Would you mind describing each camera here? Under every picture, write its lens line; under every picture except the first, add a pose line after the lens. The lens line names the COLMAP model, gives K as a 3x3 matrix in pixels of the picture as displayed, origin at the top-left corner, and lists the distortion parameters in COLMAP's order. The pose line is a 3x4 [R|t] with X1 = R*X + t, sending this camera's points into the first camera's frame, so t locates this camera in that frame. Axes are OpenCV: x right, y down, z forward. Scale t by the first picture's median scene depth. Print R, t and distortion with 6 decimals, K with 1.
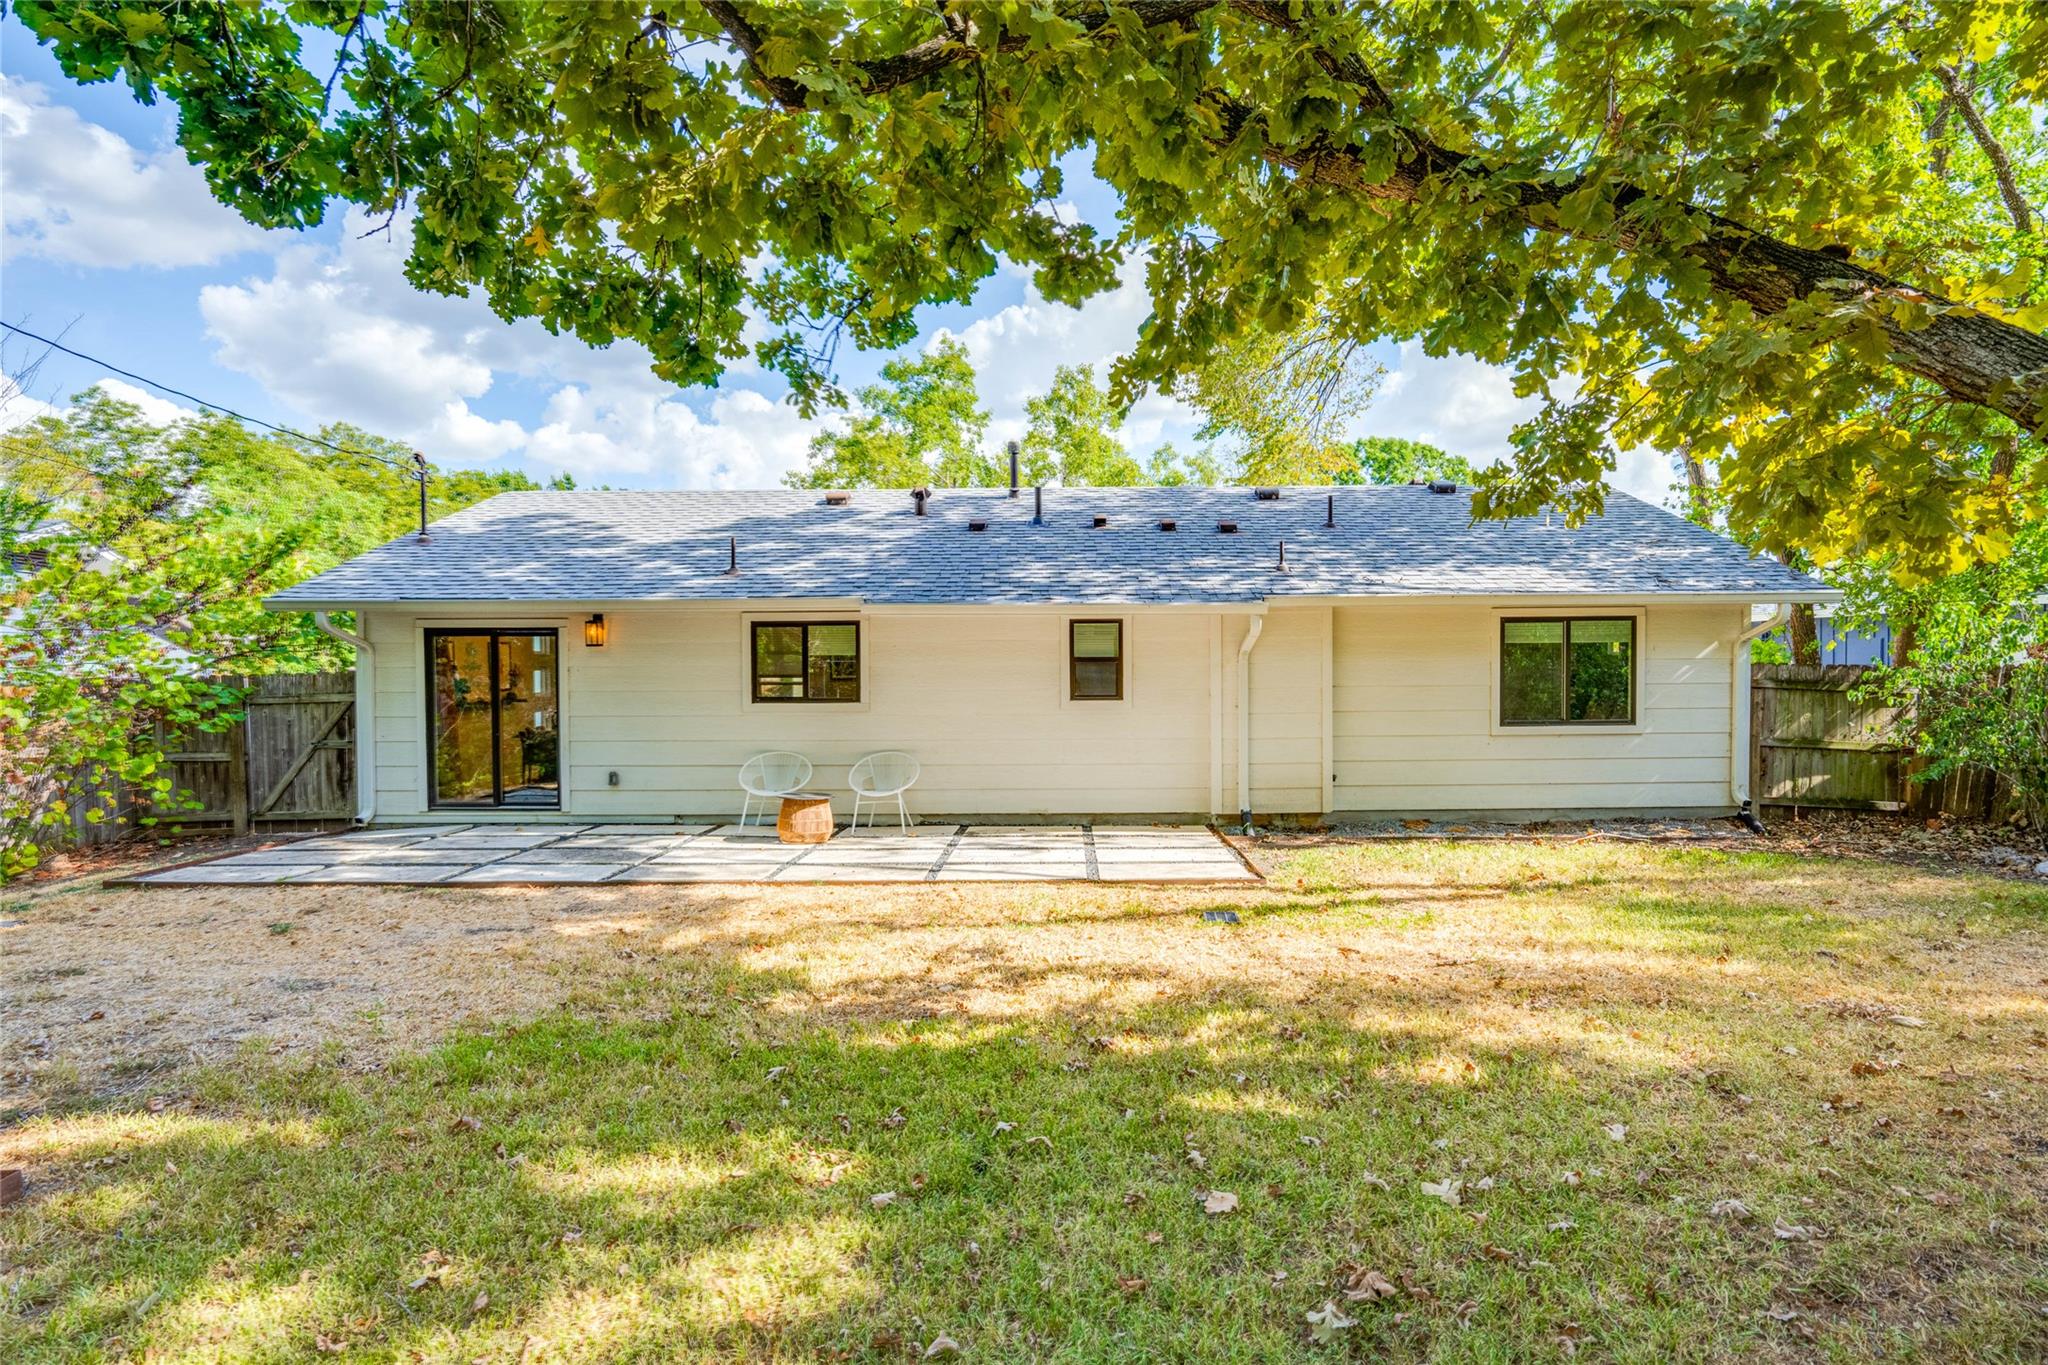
lens RADIAL K [[962.1, 0, 1024.0], [0, 962.1, 682.5], [0, 0, 1]] dist [-0.018674, -0.000347]
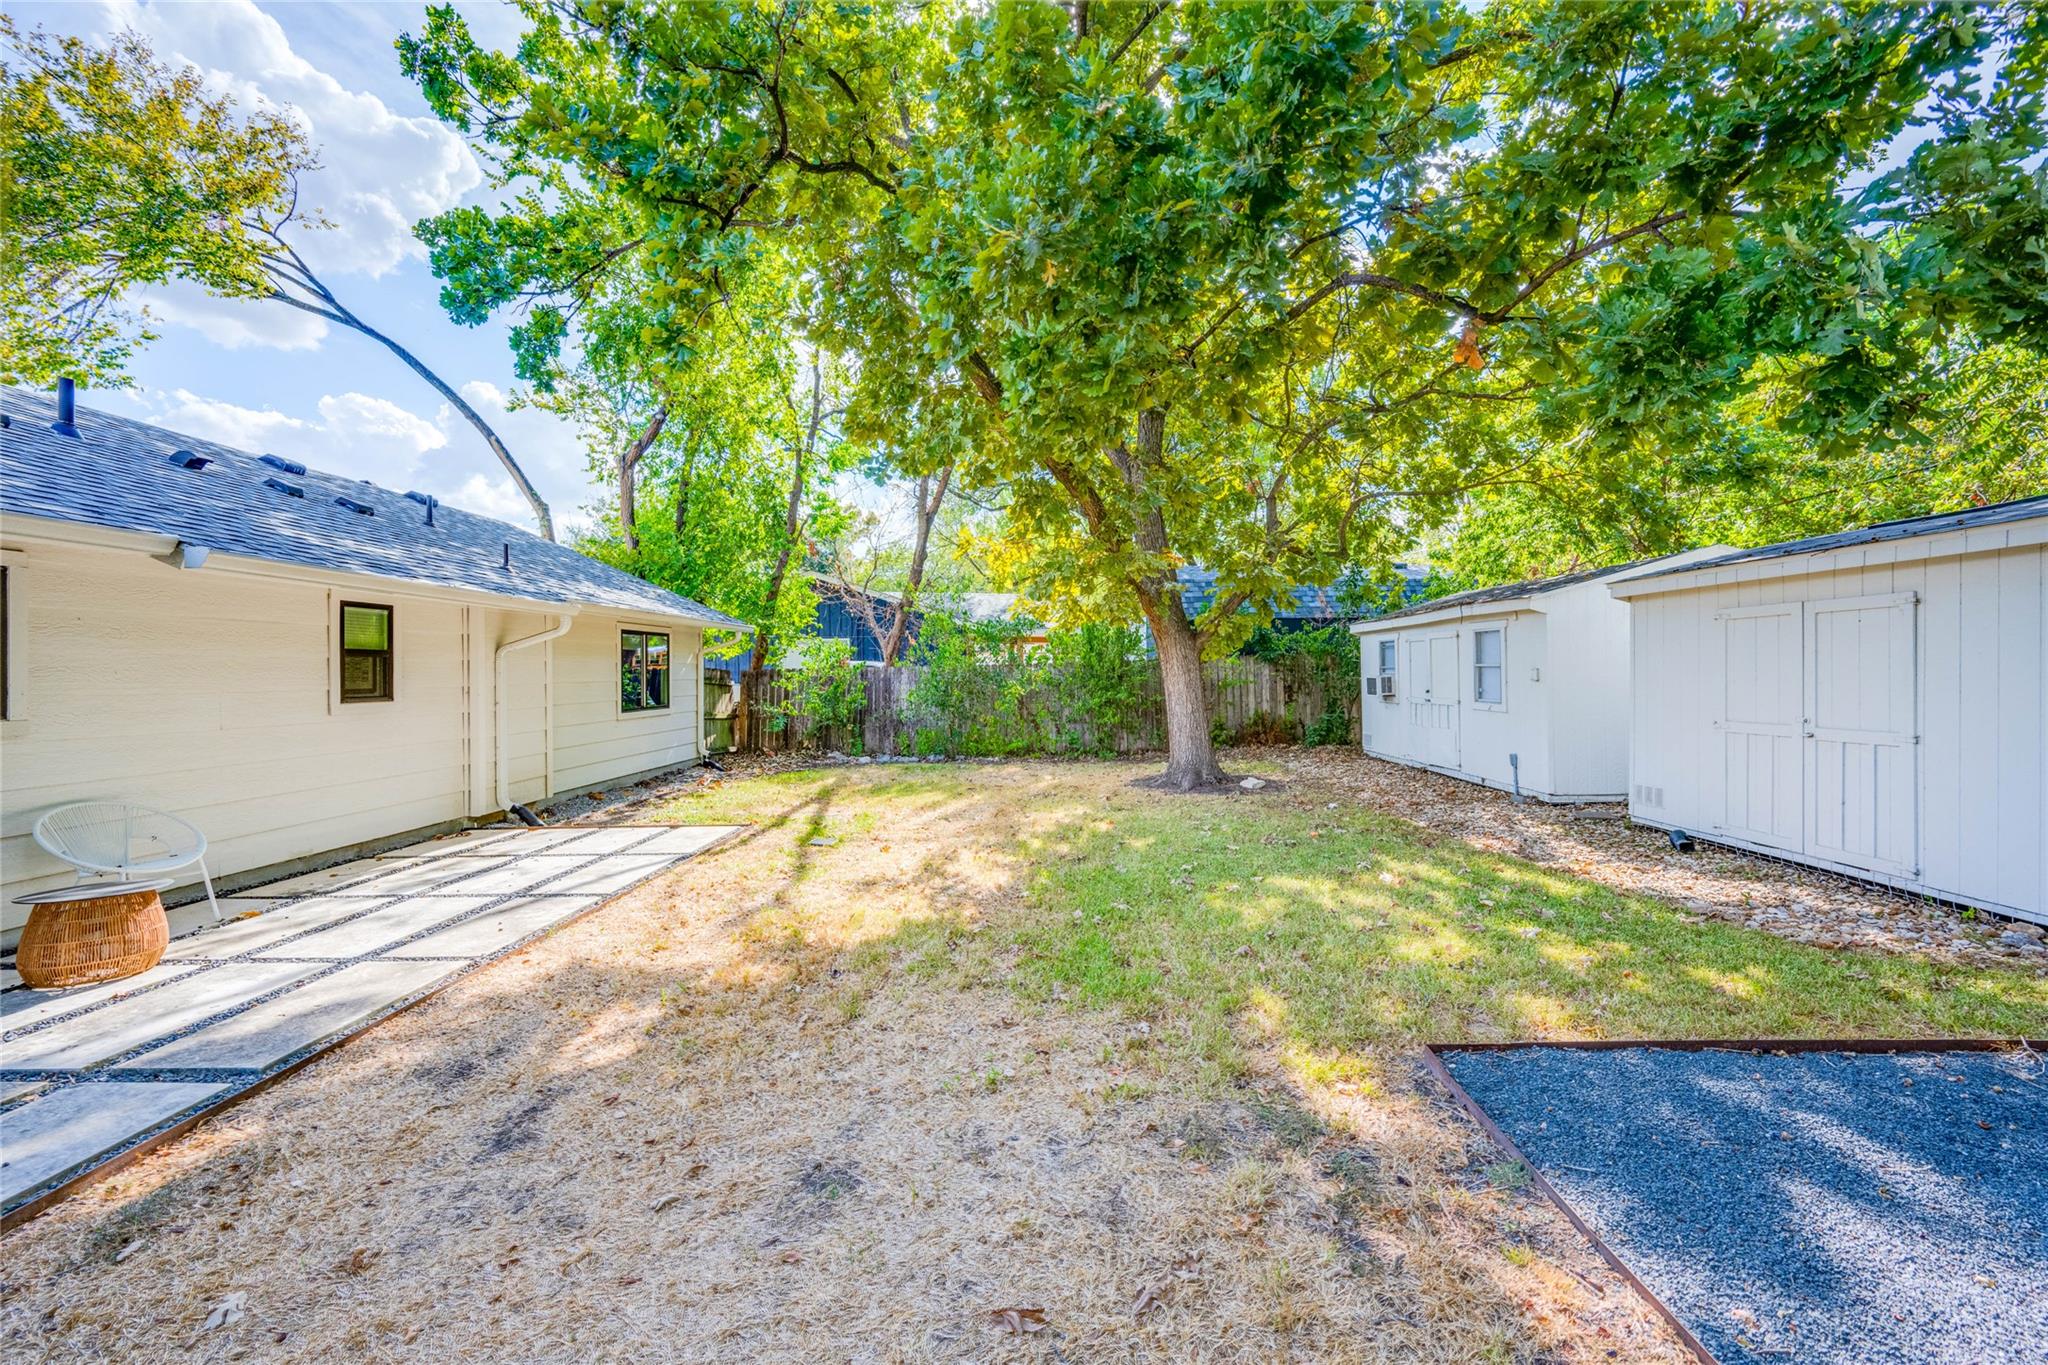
lens RADIAL K [[833.1, 0, 1061.1], [0, 833.1, 673.9], [0, 0, 1]] dist [-0.001690, -0.000353]
pose [[-0.023234, 0.002186, 0.999728, -0.641569], [0.011410, 0.999933, -0.001922, 0.002178], [-0.999665, 0.011362, -0.023258, 0.431055]]
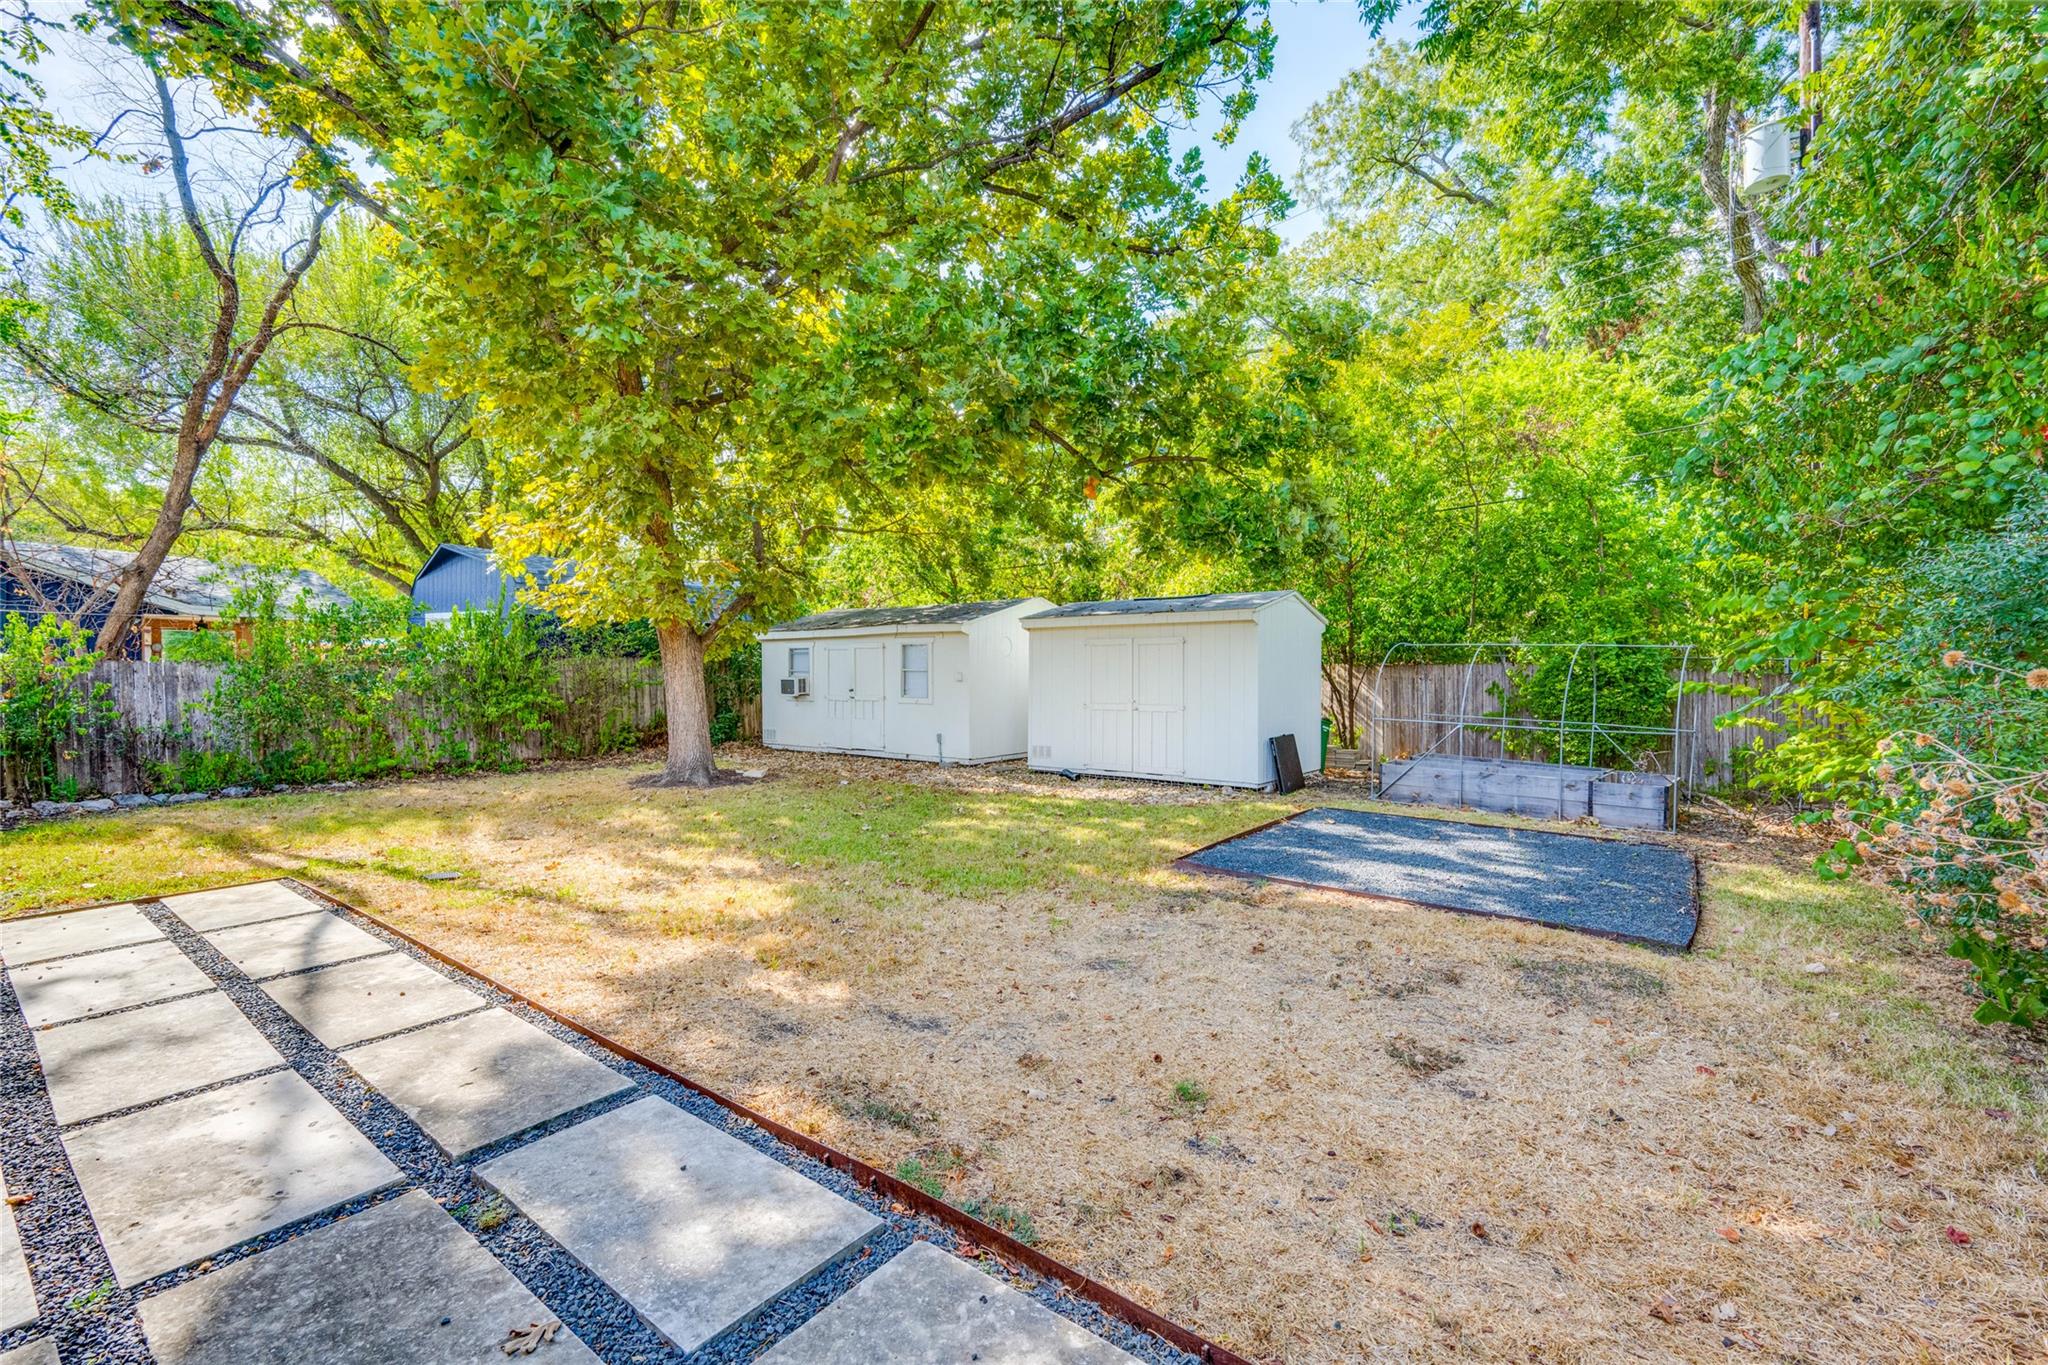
lens RADIAL K [[869.2, 0, 1019.2], [0, 869.2, 690.2], [0, 0, 1]] dist [-0.001471, -0.000125]
pose [[-0.818754, -0.006900, 0.574103, -0.606624], [0.005575, 0.999785, 0.019966, 0.000978], [-0.574117, 0.019548, -0.818540, 0.945406]]
